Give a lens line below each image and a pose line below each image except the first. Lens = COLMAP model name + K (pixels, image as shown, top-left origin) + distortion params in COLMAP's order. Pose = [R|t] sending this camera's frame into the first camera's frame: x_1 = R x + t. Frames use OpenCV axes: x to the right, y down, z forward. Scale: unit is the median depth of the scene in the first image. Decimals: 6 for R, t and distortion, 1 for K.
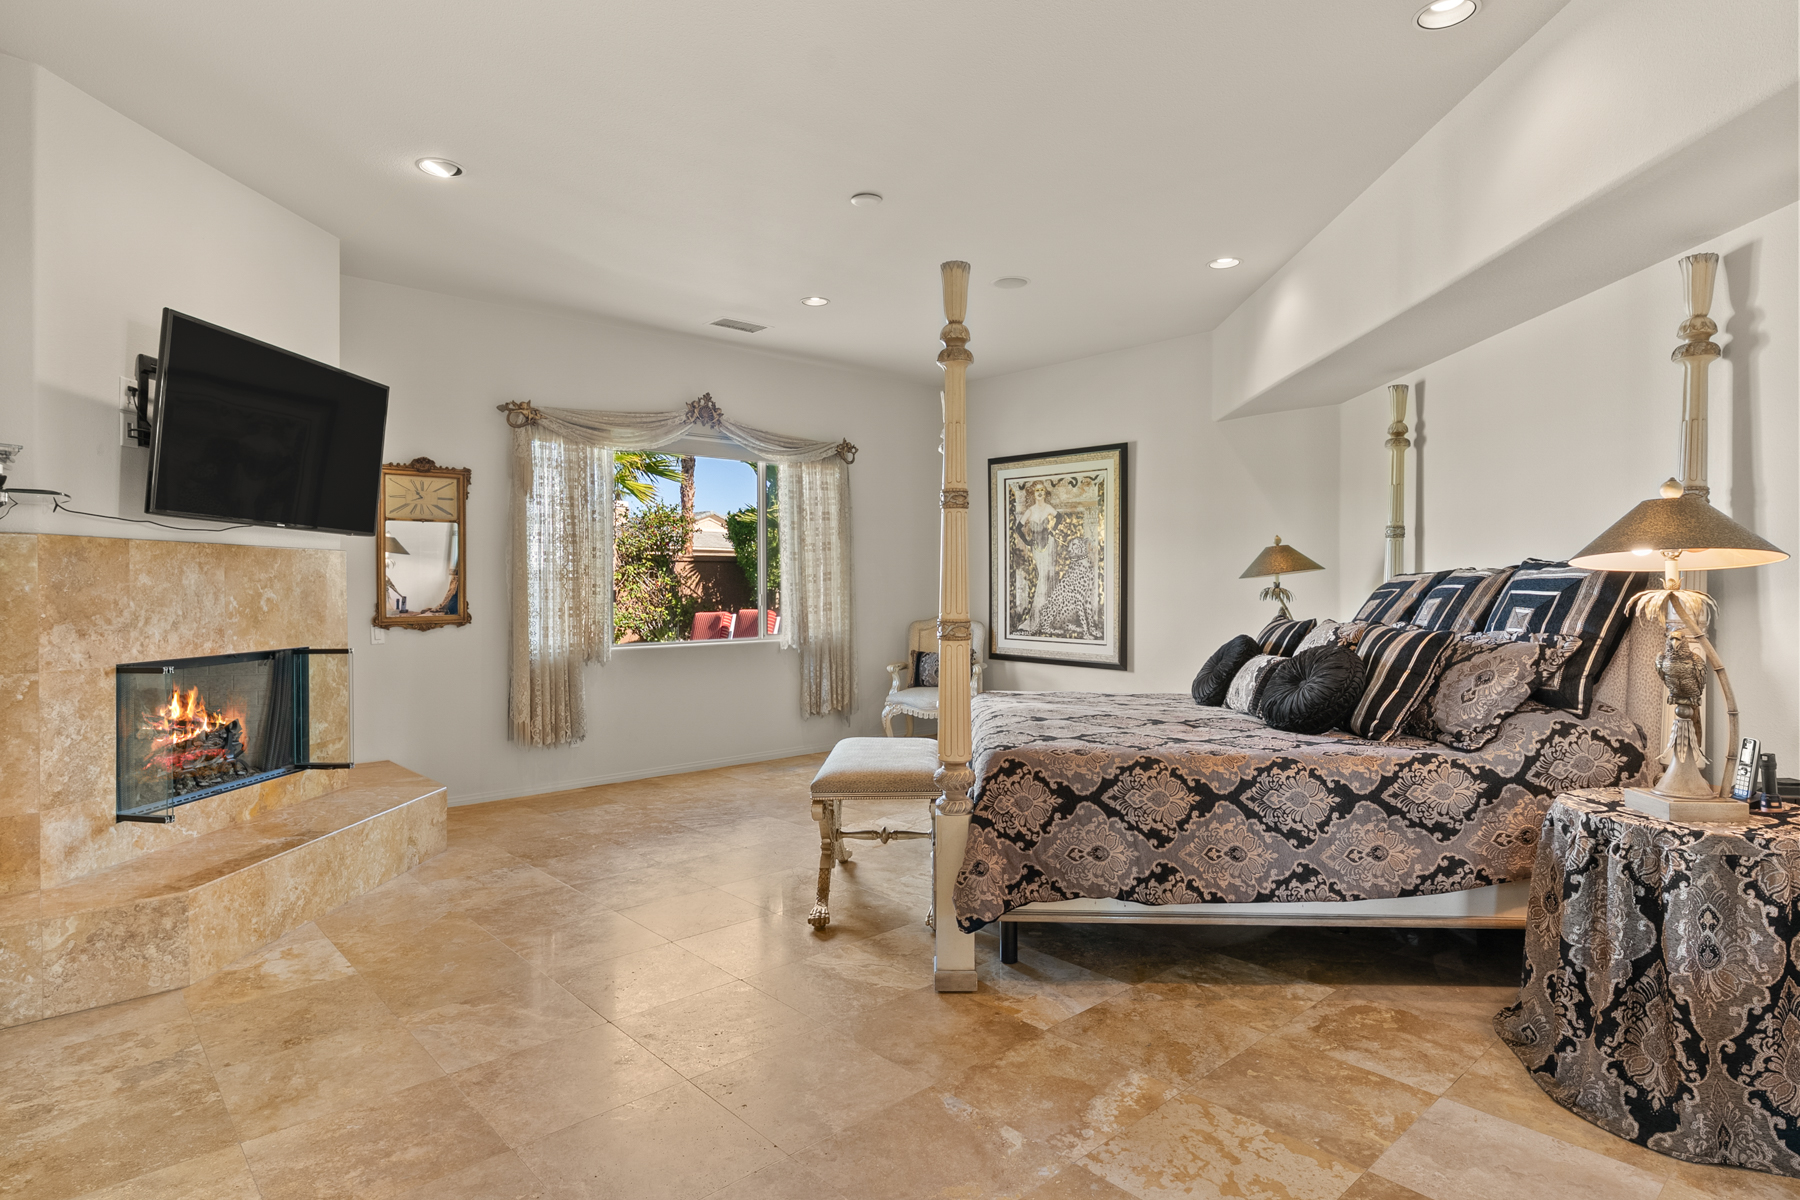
lens RADIAL K [[965.8, 0, 905.1], [0, 965.8, 590.6], [0, 0, 1]] dist [0.002039, 0.001623]
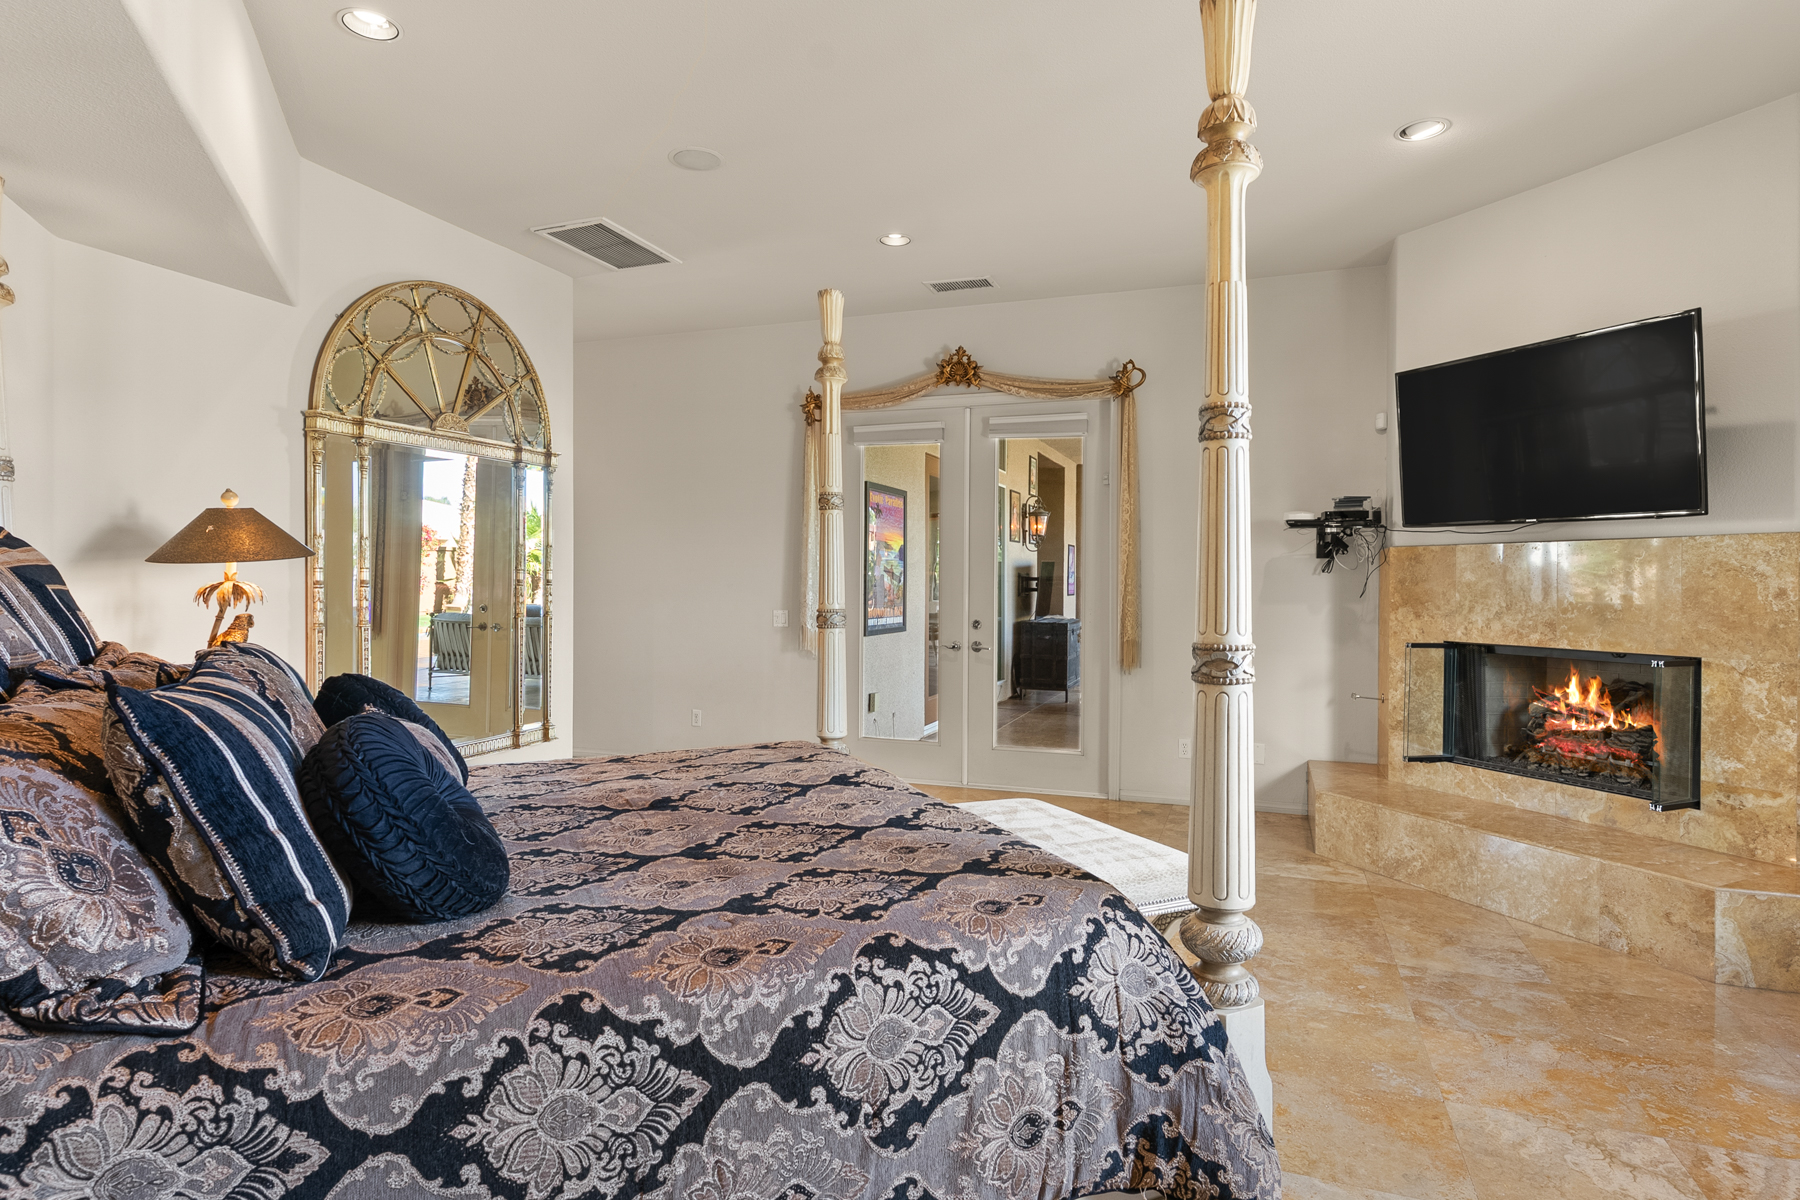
lens RADIAL K [[965.8, 0, 905.1], [0, 965.8, 590.6], [0, 0, 1]] dist [0.002039, 0.001623]
pose [[-0.887309, 0.009070, -0.461087, 0.310119], [0.000319, 0.999818, 0.019055, -0.012066], [0.461176, 0.016760, -0.887150, 1.283495]]
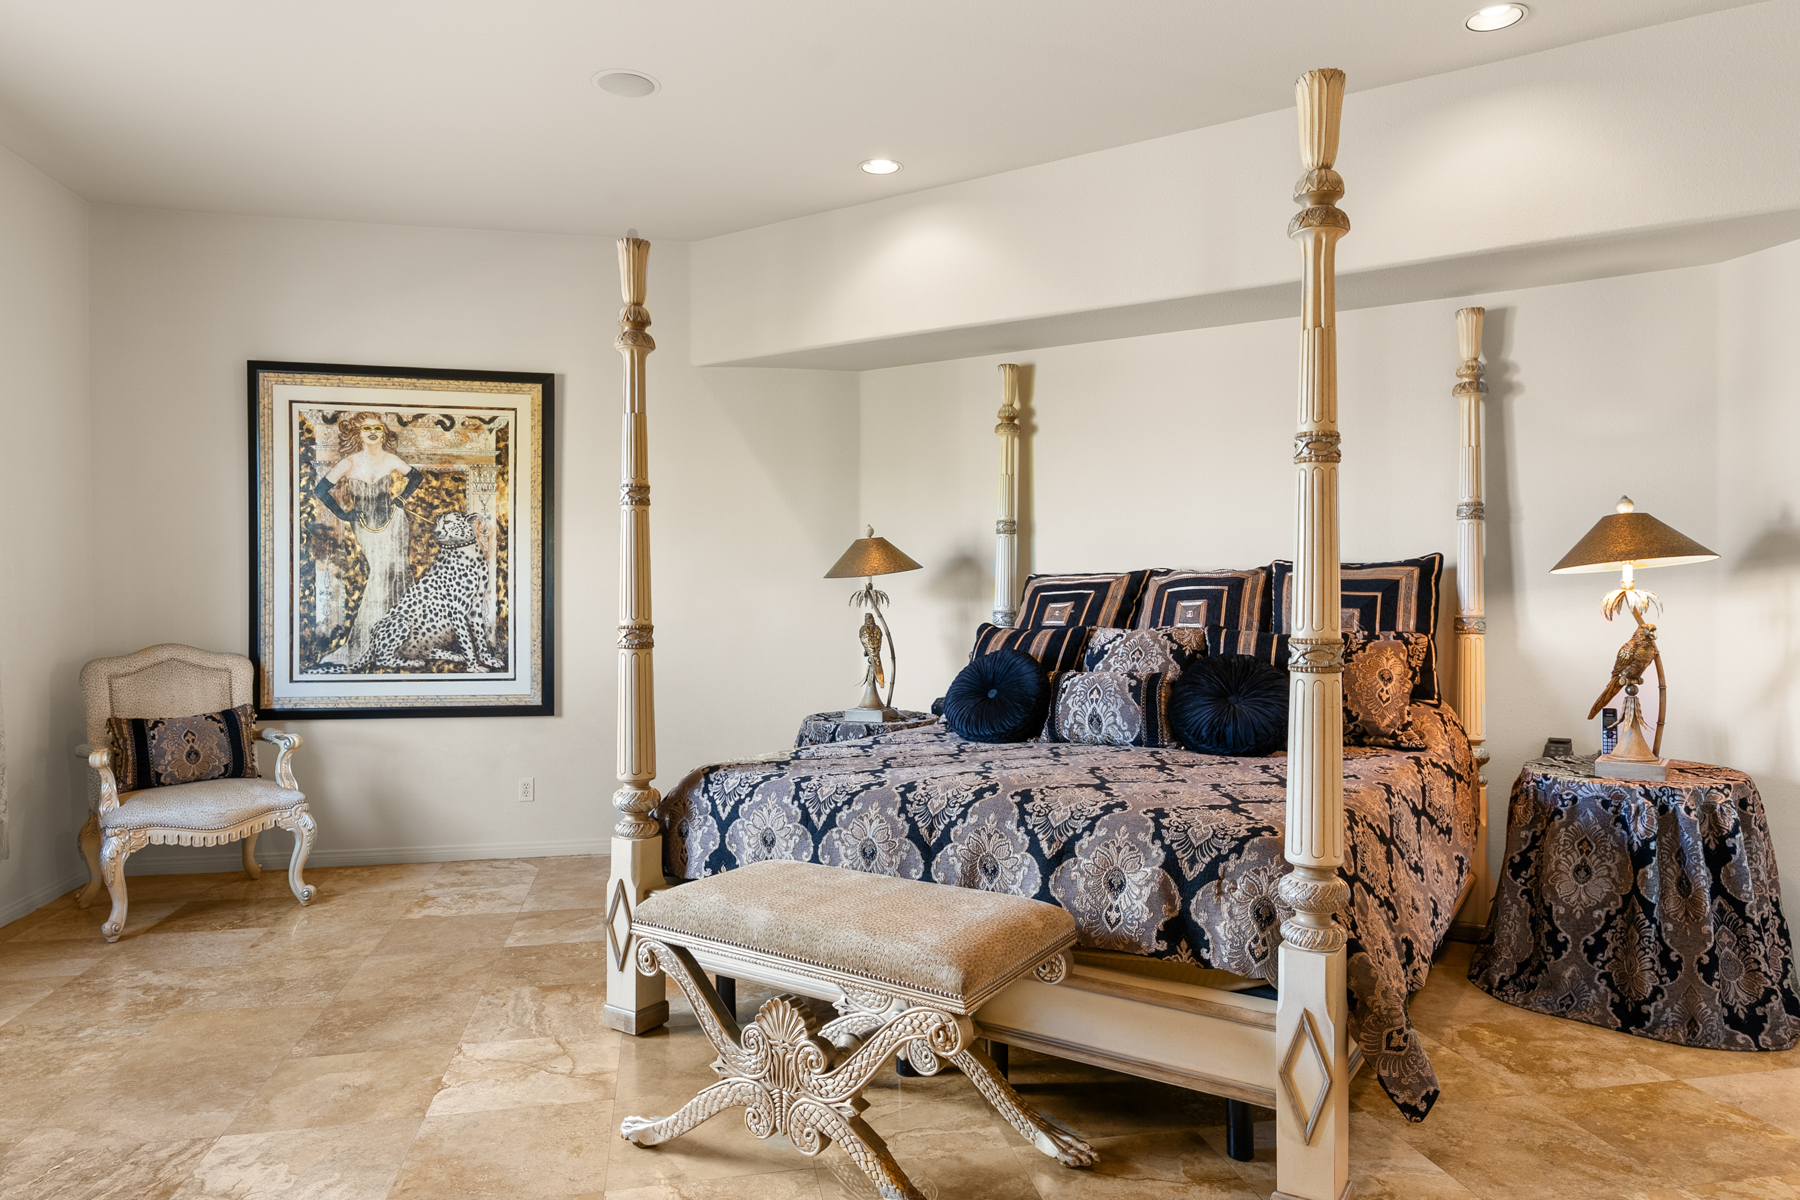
lens RADIAL K [[1105.9, 0, 892.6], [0, 1105.9, 617.3], [0, 0, 1]] dist [0.095738, -0.224398]
pose [[0.509958, -0.021086, 0.859941, -0.403642], [0.005794, 0.999761, 0.021079, -0.000017], [-0.860180, -0.005767, 0.509959, 0.510841]]
